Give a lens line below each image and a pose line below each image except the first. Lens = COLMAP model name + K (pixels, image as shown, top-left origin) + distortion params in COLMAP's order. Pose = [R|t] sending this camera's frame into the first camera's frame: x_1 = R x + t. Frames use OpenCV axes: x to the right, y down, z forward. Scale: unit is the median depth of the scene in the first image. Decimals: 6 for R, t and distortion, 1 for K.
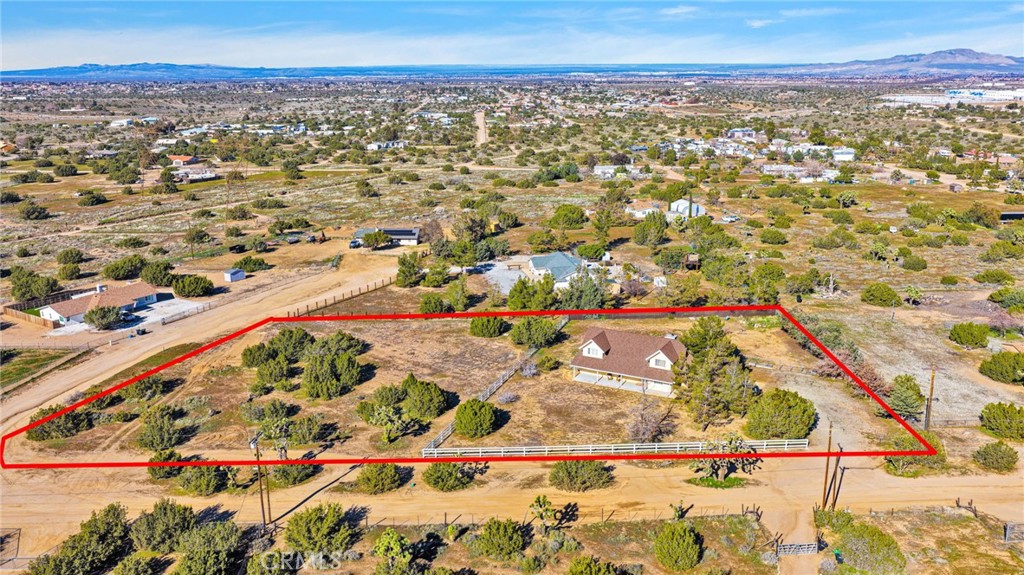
lens RADIAL K [[842.4, 0, 515.9], [0, 842.4, 287.7], [0, 0, 1]] dist [-0.015938, 0.040464]
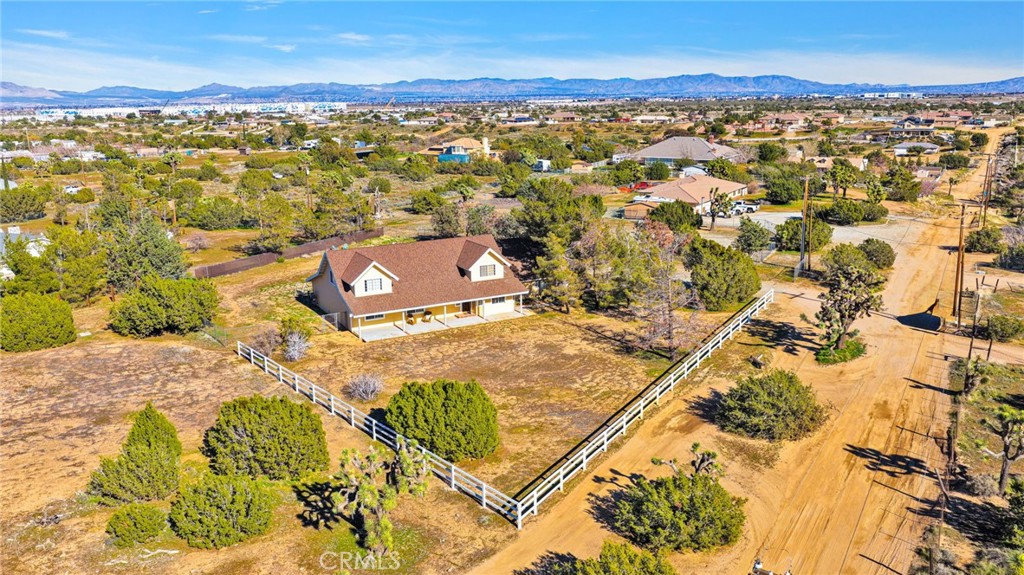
lens RADIAL K [[842.4, 0, 515.9], [0, 842.4, 287.7], [0, 0, 1]] dist [-0.015938, 0.040464]
pose [[0.541736, -0.195055, 0.817604, -0.354346], [0.225500, 0.970771, 0.082181, 0.061136], [-0.809736, 0.139850, 0.569886, 0.697962]]
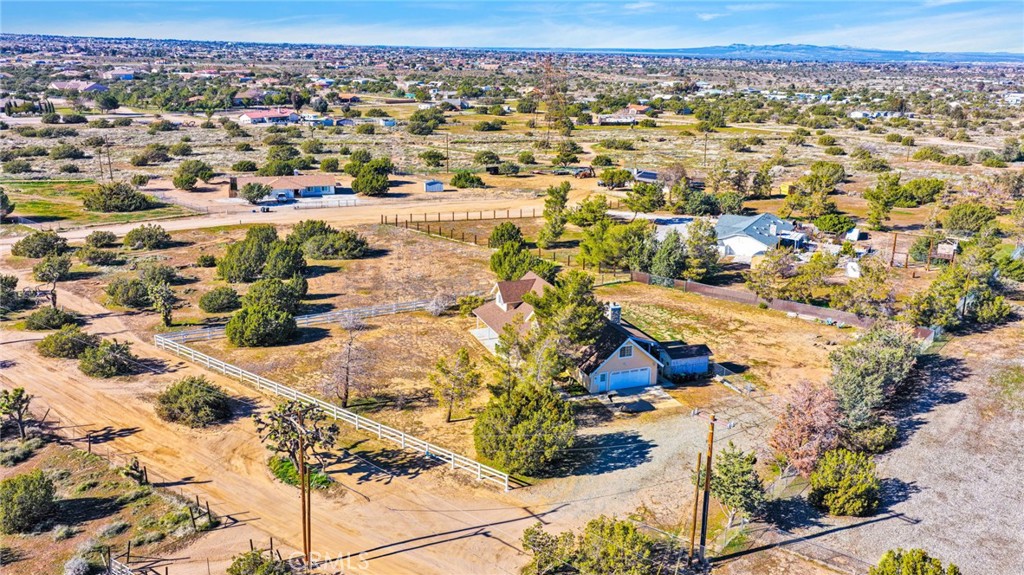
lens RADIAL K [[842.4, 0, 515.9], [0, 842.4, 287.7], [0, 0, 1]] dist [-0.015938, 0.040464]
pose [[0.761863, 0.197134, -0.617012, 0.632110], [-0.184783, 0.979126, 0.084665, 0.000725], [0.620822, 0.049510, 0.782386, 0.492960]]
